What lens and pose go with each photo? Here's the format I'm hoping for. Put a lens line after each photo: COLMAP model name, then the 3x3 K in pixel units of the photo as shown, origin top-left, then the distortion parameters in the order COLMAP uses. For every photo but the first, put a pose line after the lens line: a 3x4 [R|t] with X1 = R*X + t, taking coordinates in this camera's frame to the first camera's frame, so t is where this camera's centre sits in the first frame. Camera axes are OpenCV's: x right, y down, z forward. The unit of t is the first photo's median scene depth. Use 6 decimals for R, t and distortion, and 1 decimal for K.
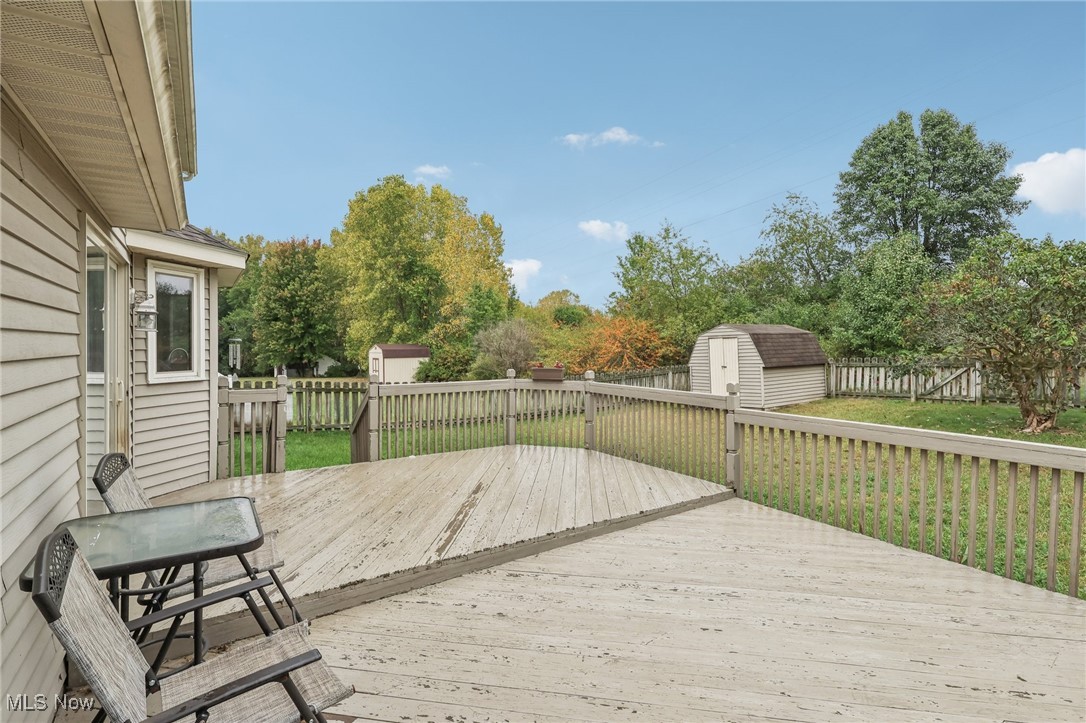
lens RADIAL K [[524.5, 0, 547.8], [0, 524.5, 358.4], [0, 0, 1]] dist [-0.002796, 0.001342]
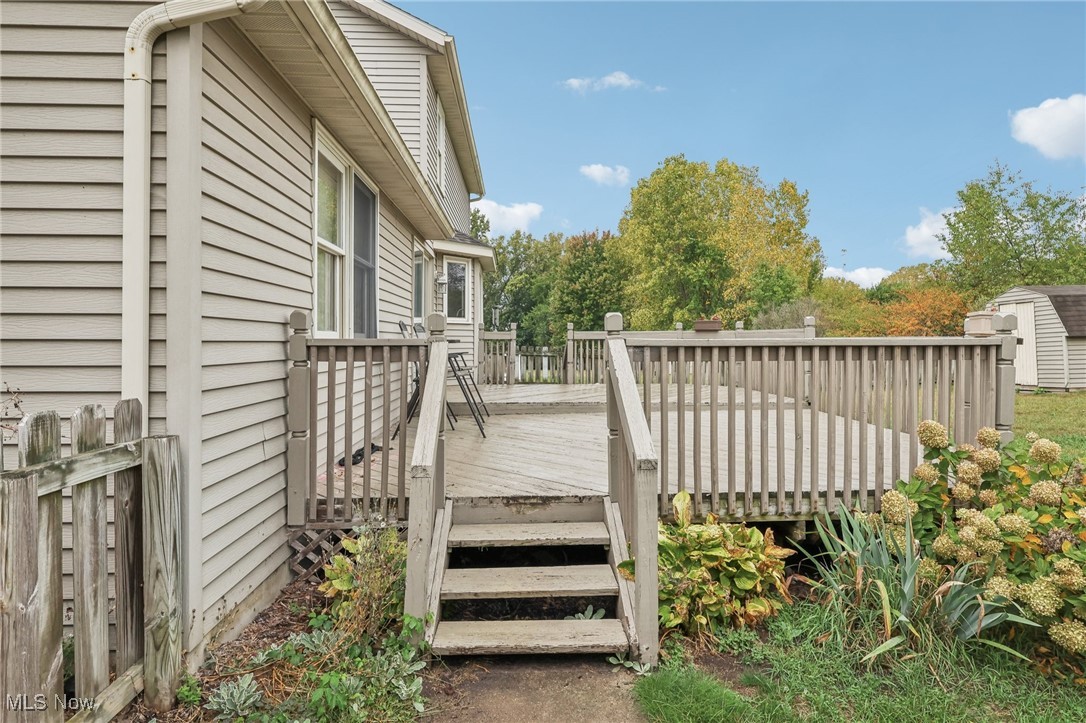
lens RADIAL K [[653.9, 0, 542.4], [0, 653.9, 356.4], [0, 0, 1]] dist [-0.029354, -0.004998]
pose [[0.849834, -0.002001, -0.527046, 0.125122], [-0.005781, 0.999897, -0.013118, 0.033002], [0.527018, 0.014195, 0.849736, -0.128843]]
